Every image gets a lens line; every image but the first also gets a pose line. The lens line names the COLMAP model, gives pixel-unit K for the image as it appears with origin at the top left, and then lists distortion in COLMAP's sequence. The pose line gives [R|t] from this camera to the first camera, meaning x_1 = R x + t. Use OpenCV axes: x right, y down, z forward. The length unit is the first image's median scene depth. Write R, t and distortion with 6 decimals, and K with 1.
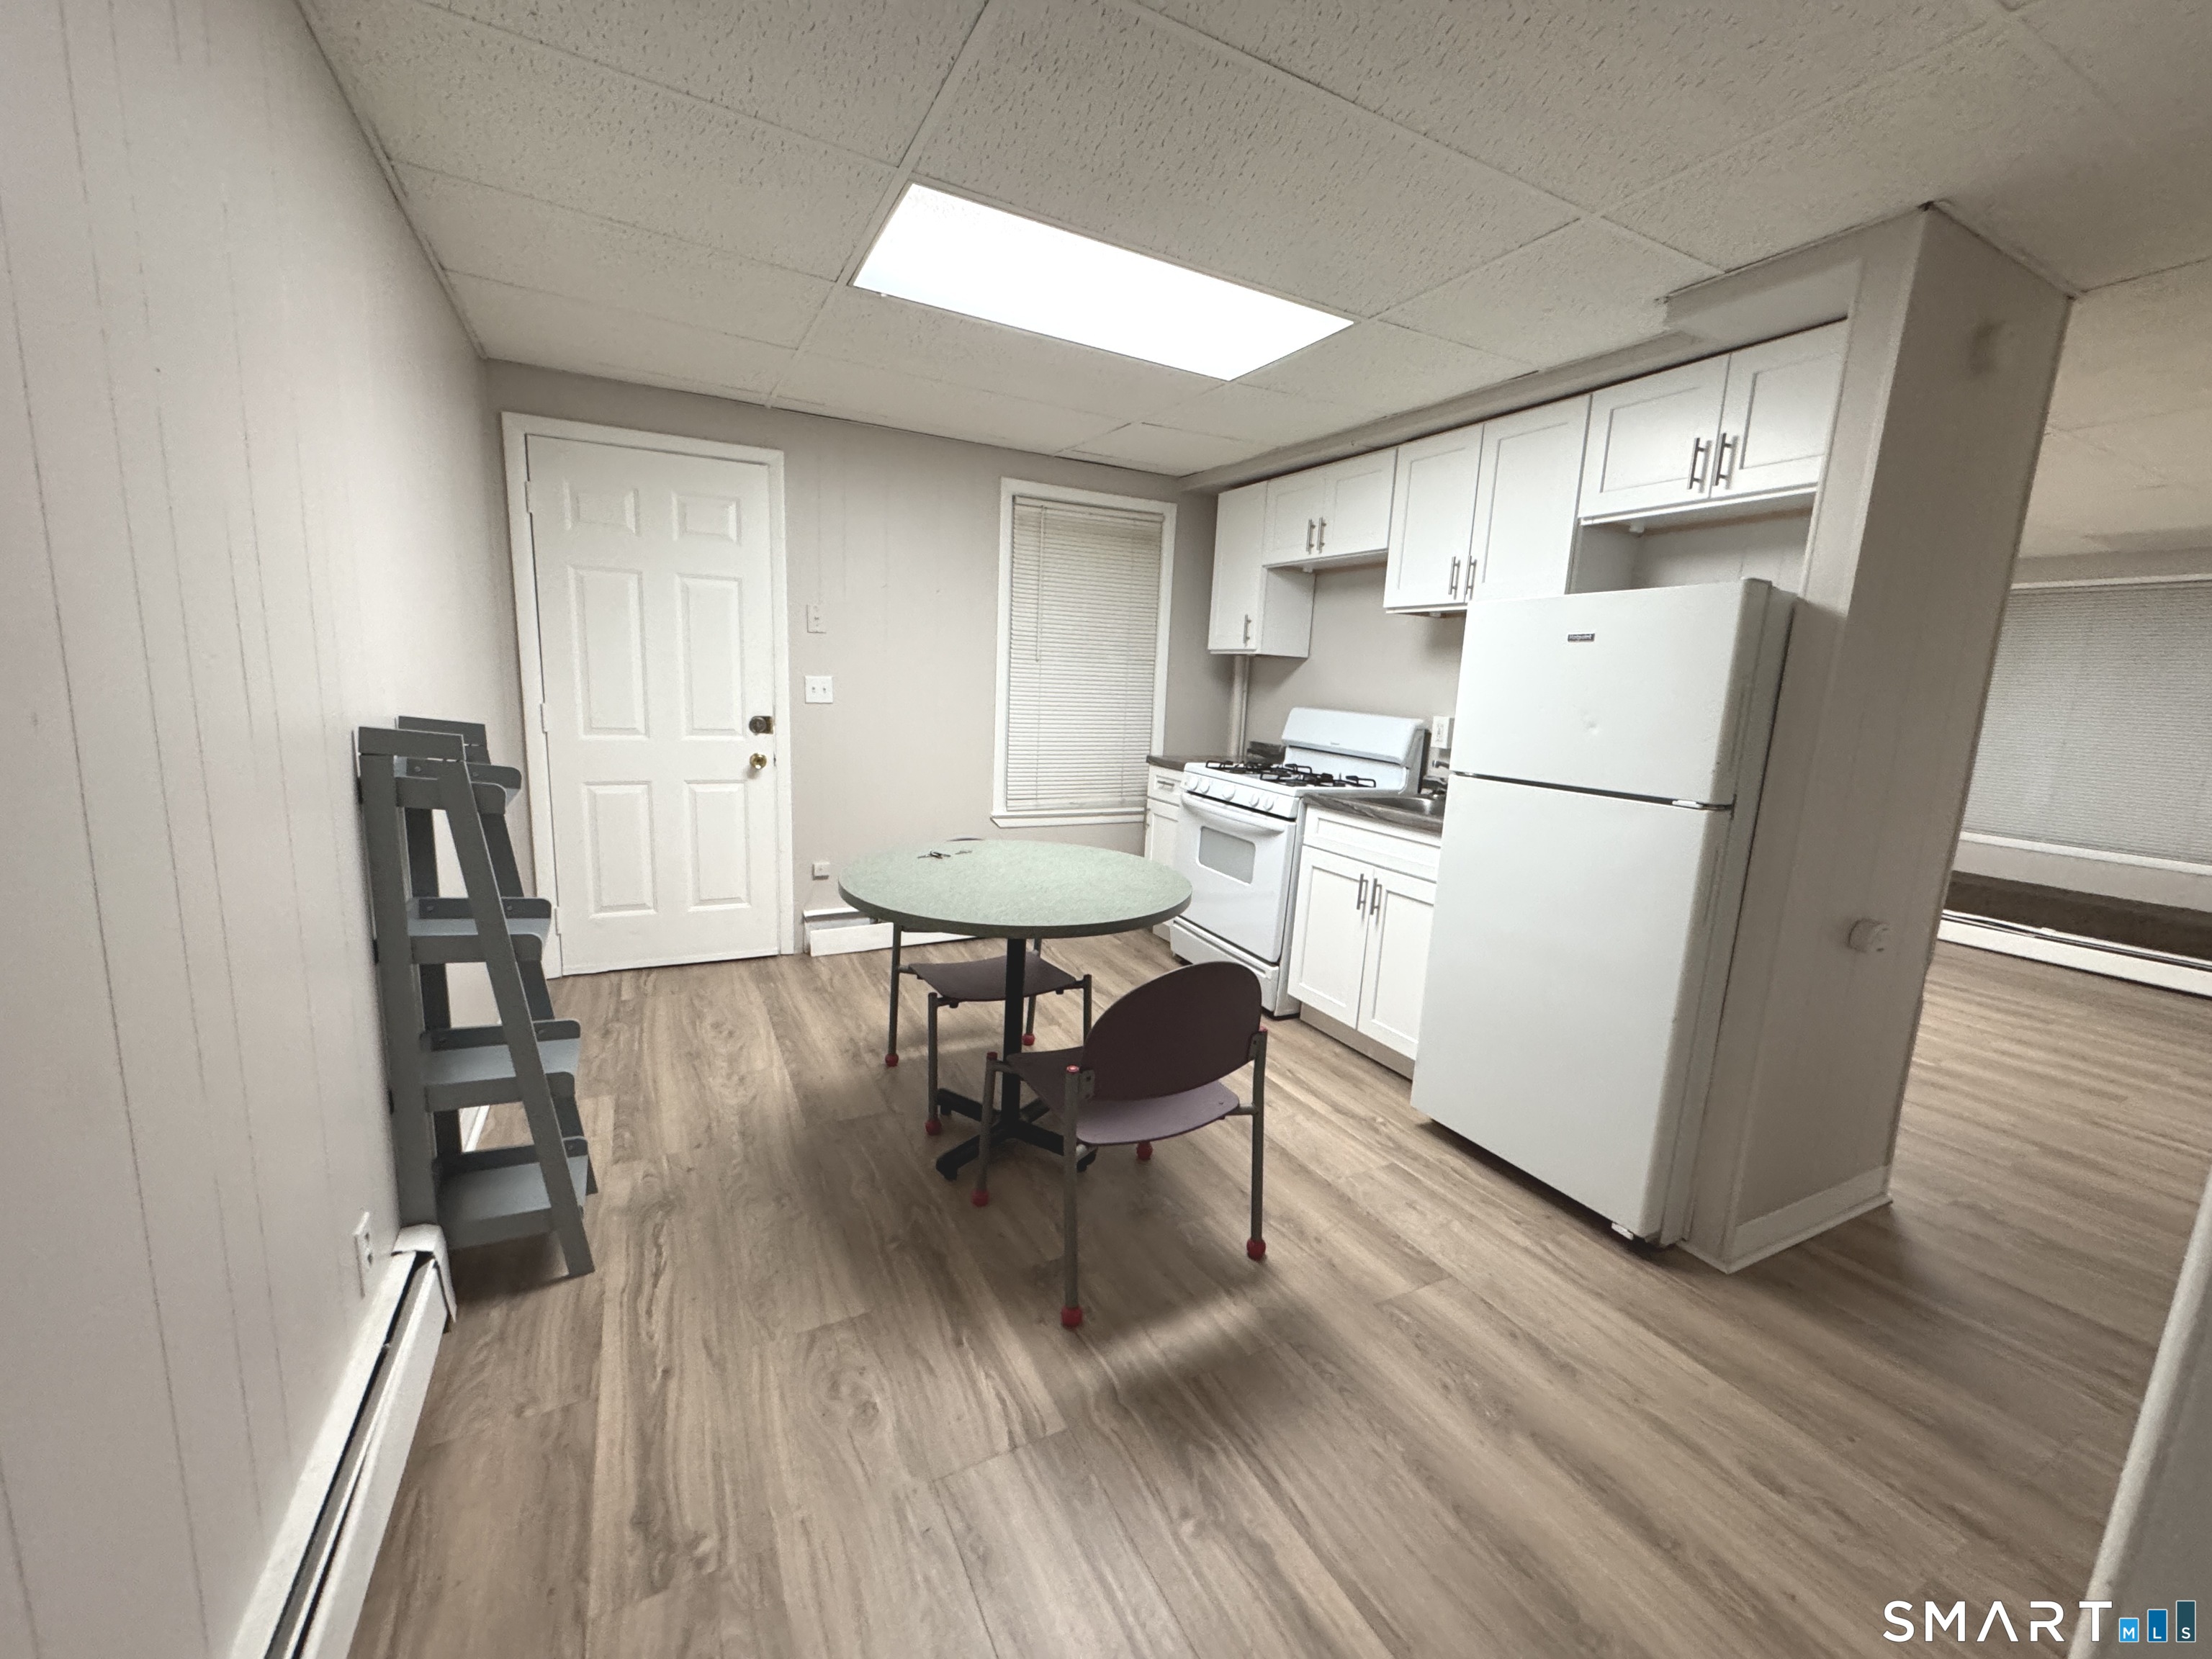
lens RADIAL K [[884.7, 0, 1100.0], [0, 884.7, 828.1], [0, 0, 1]] dist [0.006631, 0.000114]
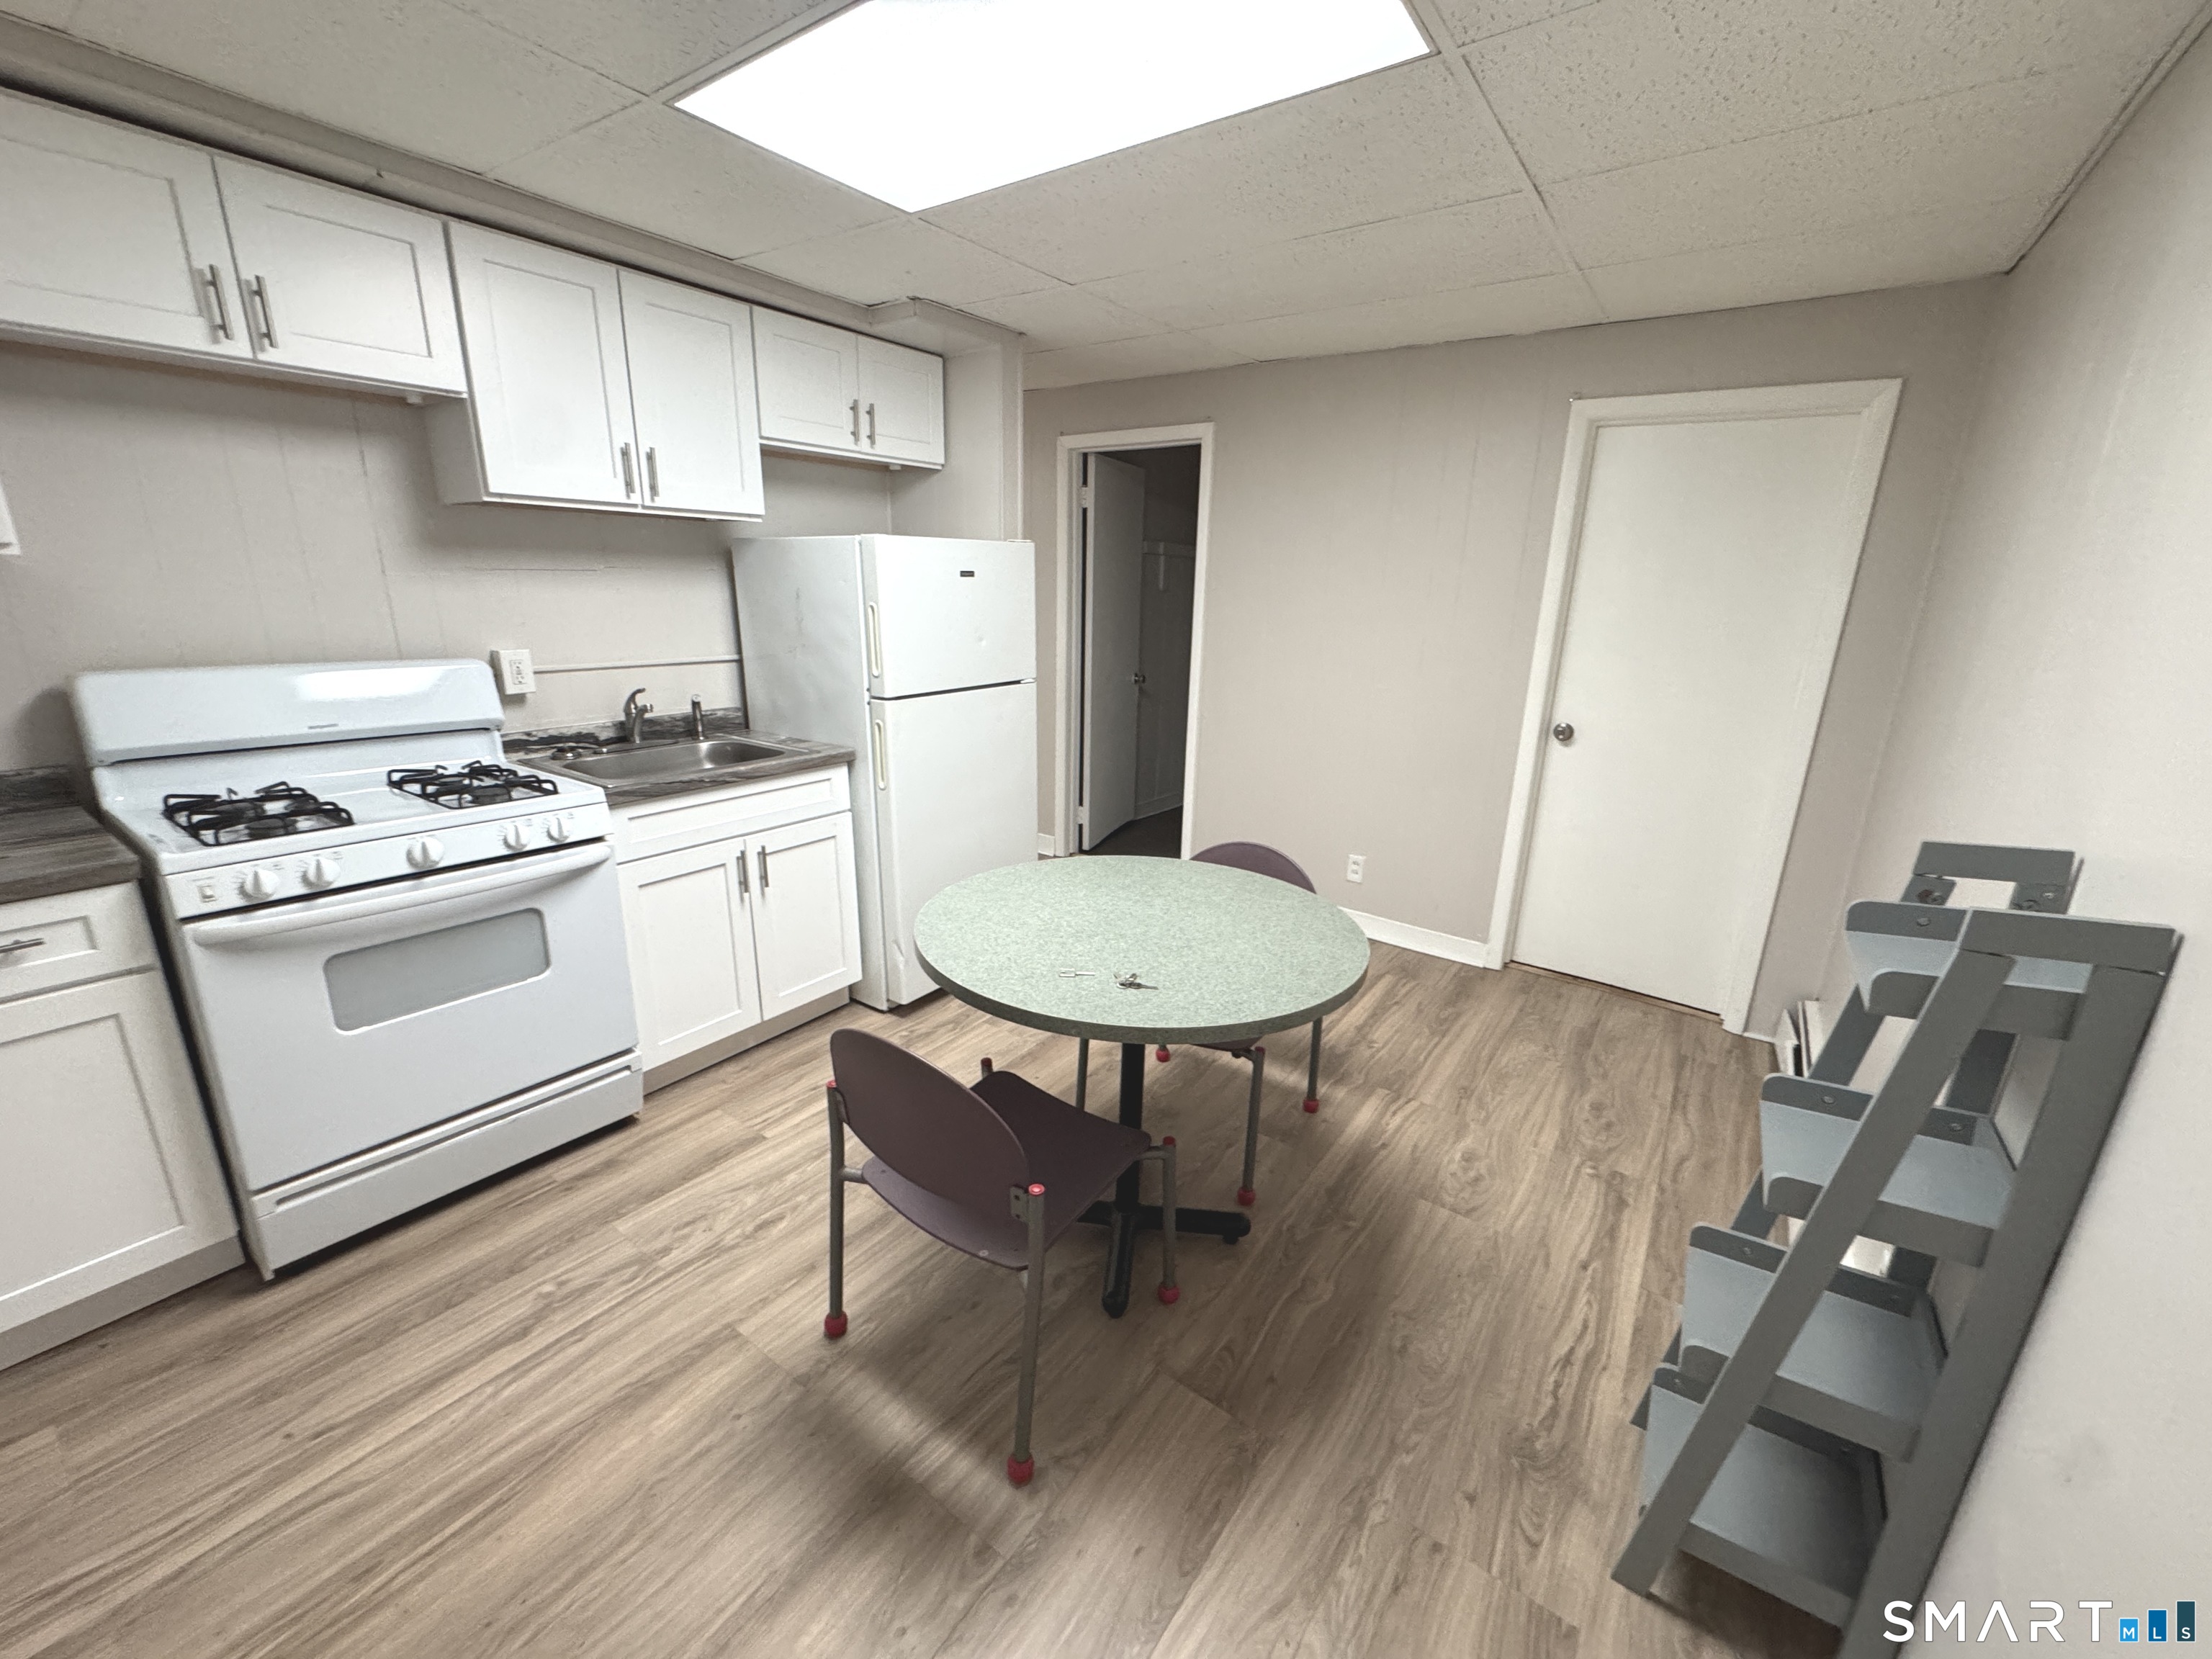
lens RADIAL K [[884.7, 0, 1113.3], [0, 884.7, 825.9], [0, 0, 1]] dist [0.006631, 0.000114]
pose [[-0.459527, -0.303202, 0.834808, -0.845174], [0.100674, 0.916086, 0.388139, -0.395422], [-0.882440, 0.262404, -0.390442, 1.557487]]
